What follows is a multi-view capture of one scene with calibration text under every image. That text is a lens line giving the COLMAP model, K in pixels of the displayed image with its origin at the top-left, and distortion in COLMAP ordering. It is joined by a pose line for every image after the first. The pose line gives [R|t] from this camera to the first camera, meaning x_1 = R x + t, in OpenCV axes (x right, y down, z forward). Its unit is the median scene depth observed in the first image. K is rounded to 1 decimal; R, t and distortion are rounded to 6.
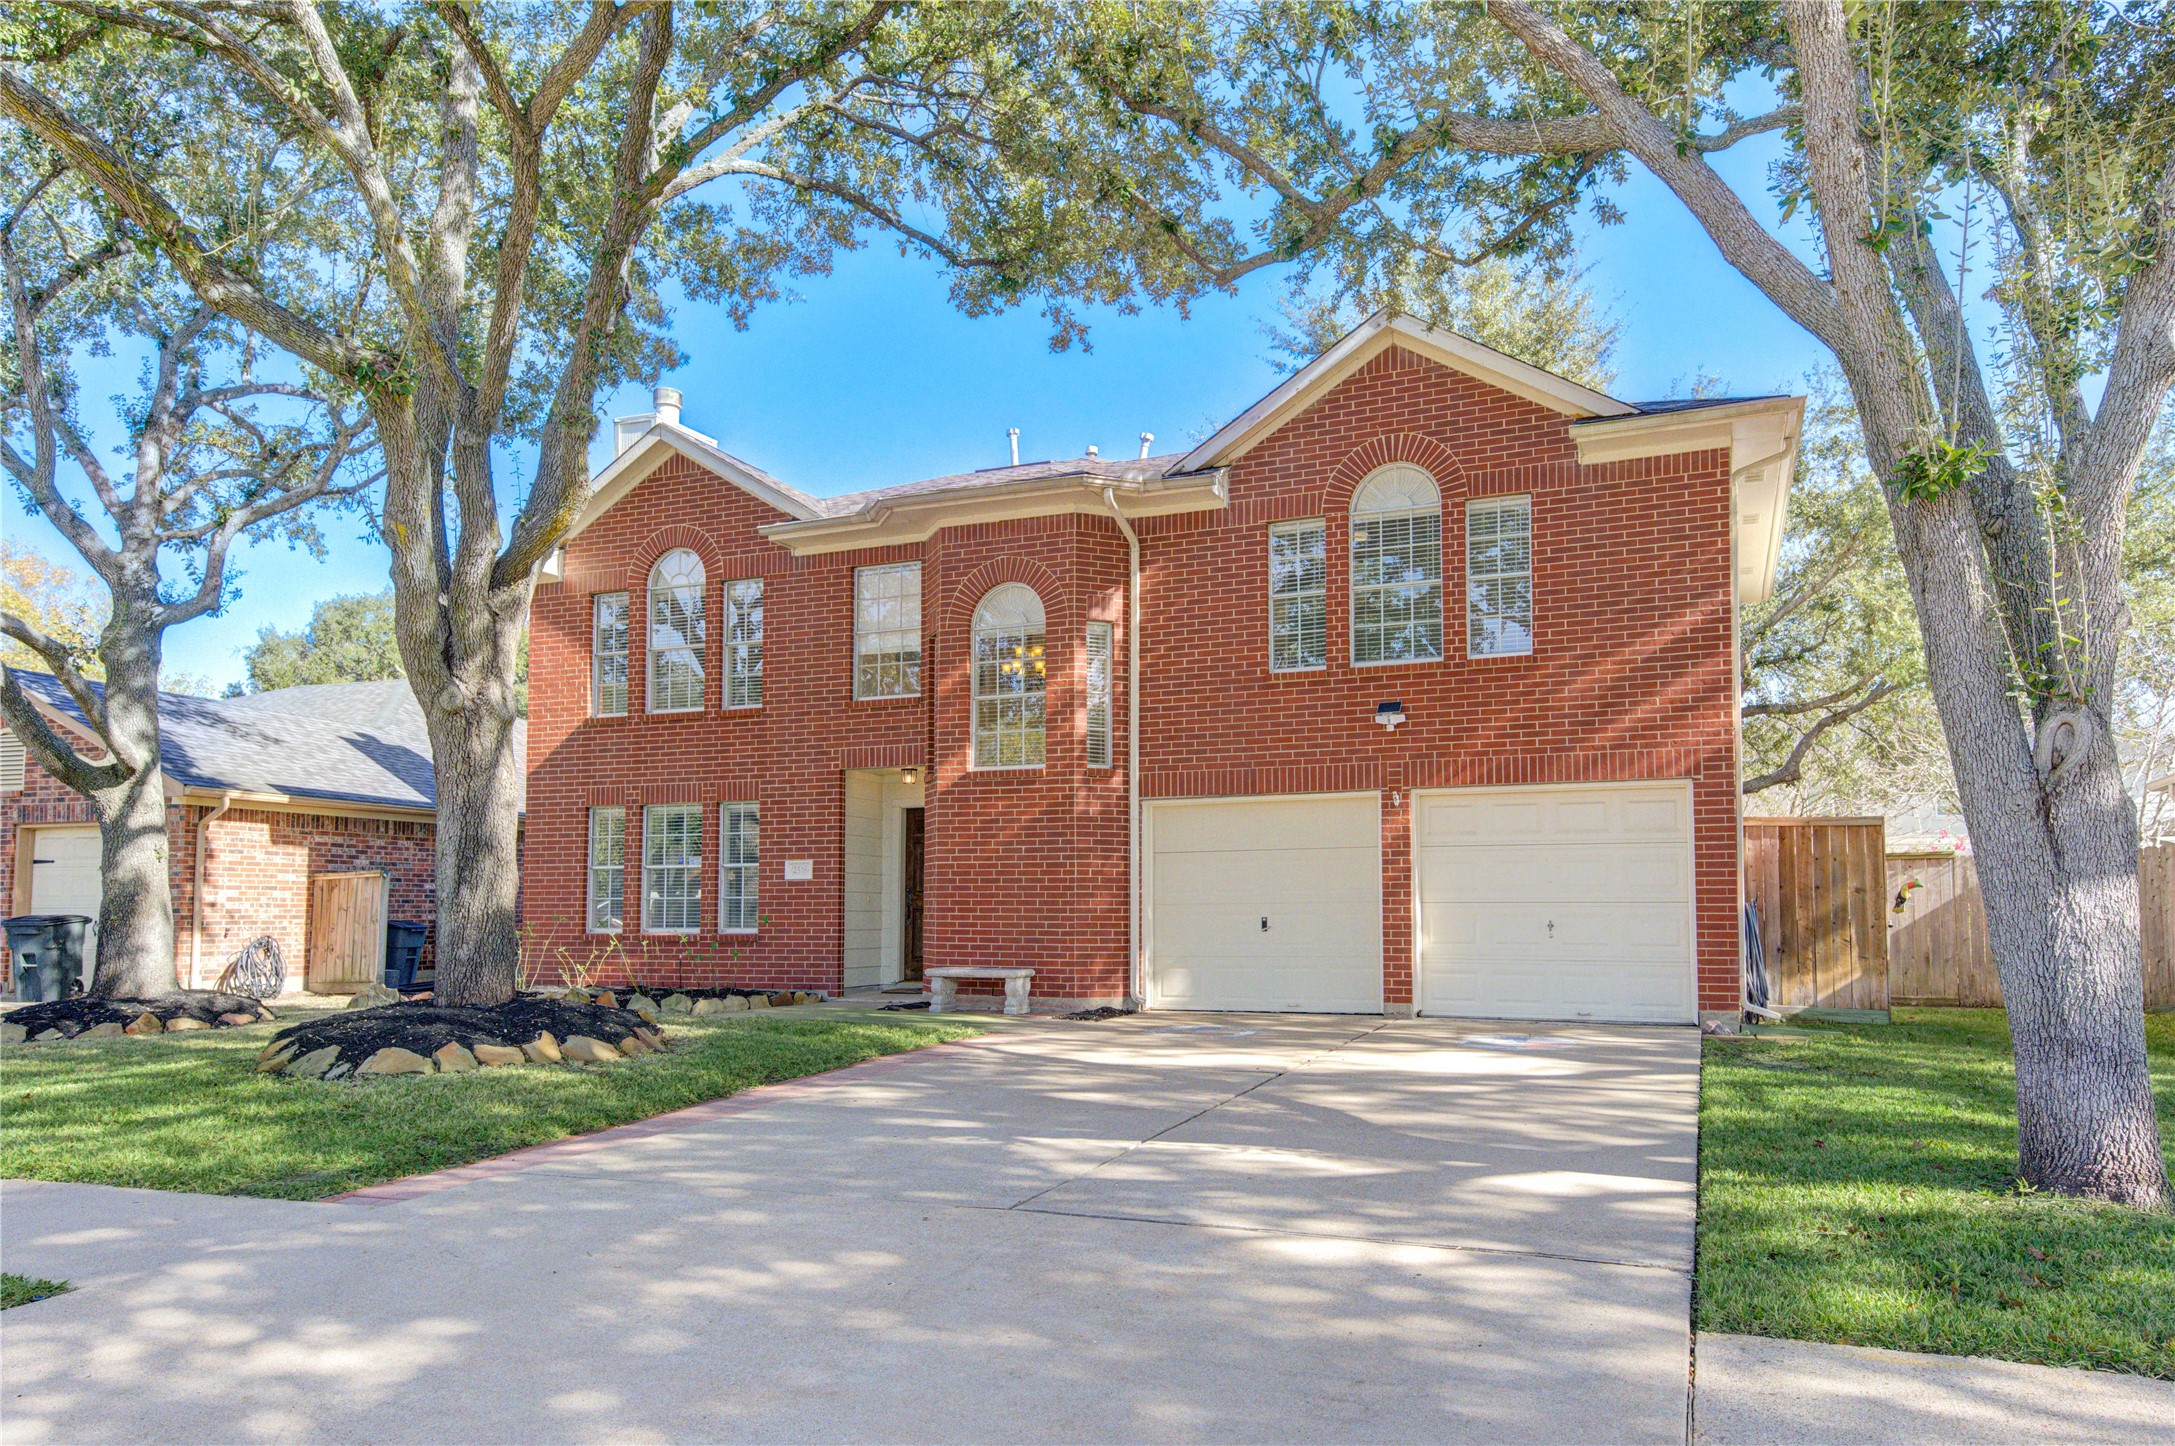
lens RADIAL K [[1391.4, 0, 1088.3], [0, 1391.4, 722.2], [0, 0, 1]] dist [0.039309, 0.005422]
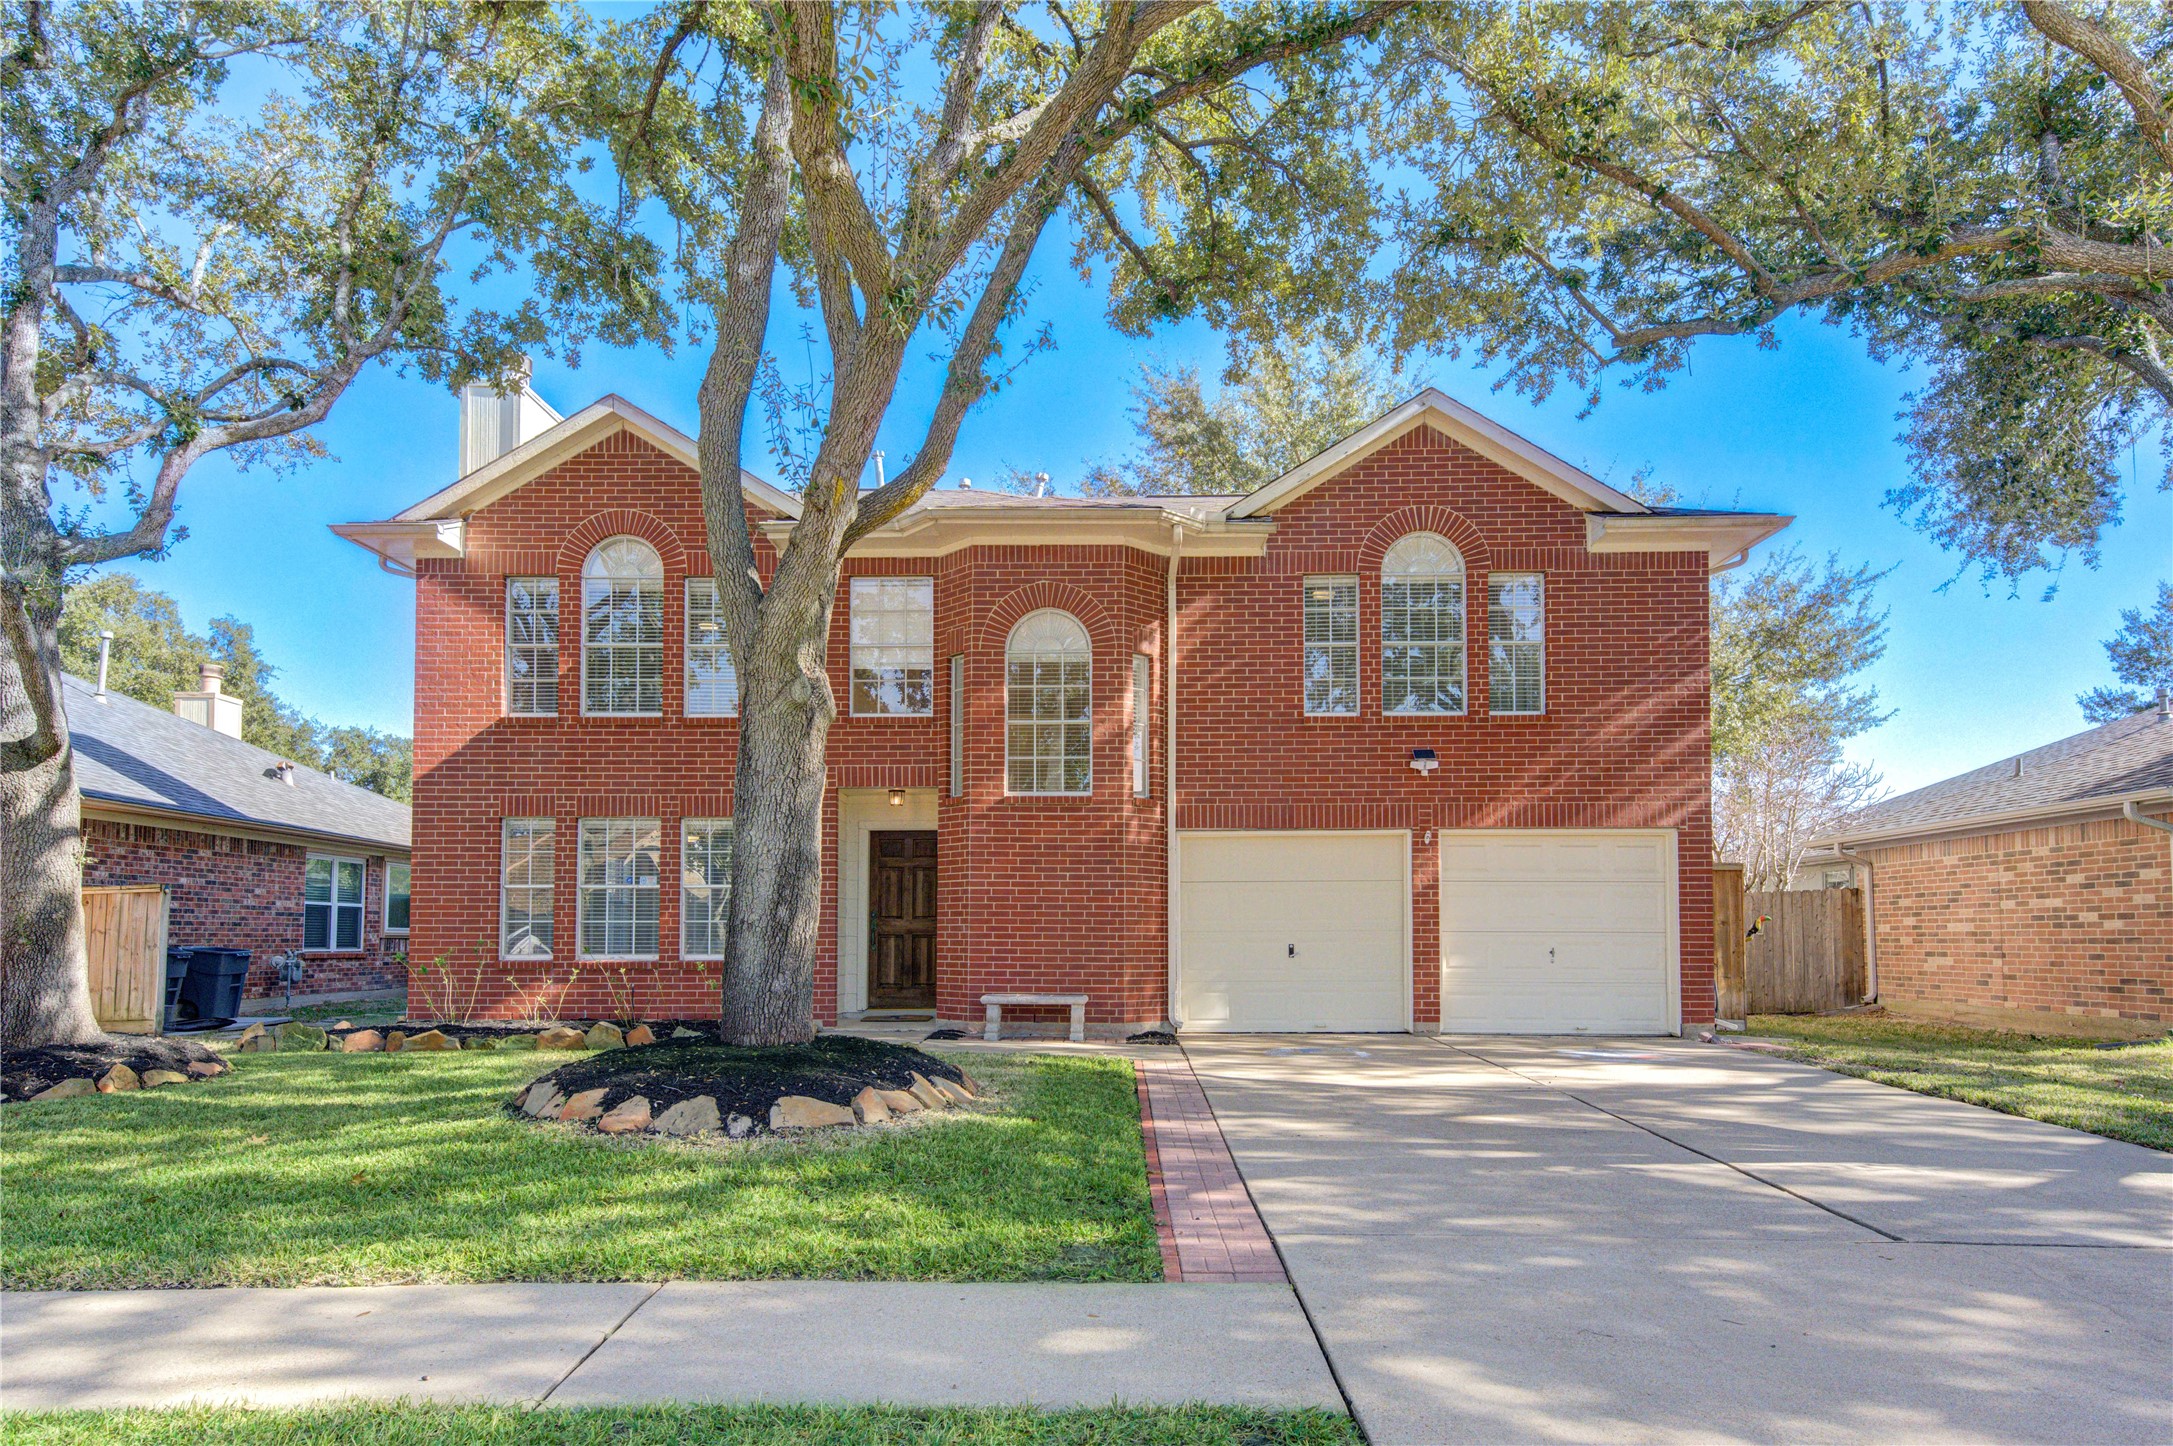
lens RADIAL K [[1300.2, 0, 1094.3], [0, 1300.2, 781.9], [0, 0, 1]] dist [0.035320, -0.001348]
pose [[0.936421, 0.045113, 0.347967, -0.375572], [-0.050993, 0.998669, 0.007754, 0.016150], [-0.347154, -0.025005, 0.937475, 0.123869]]
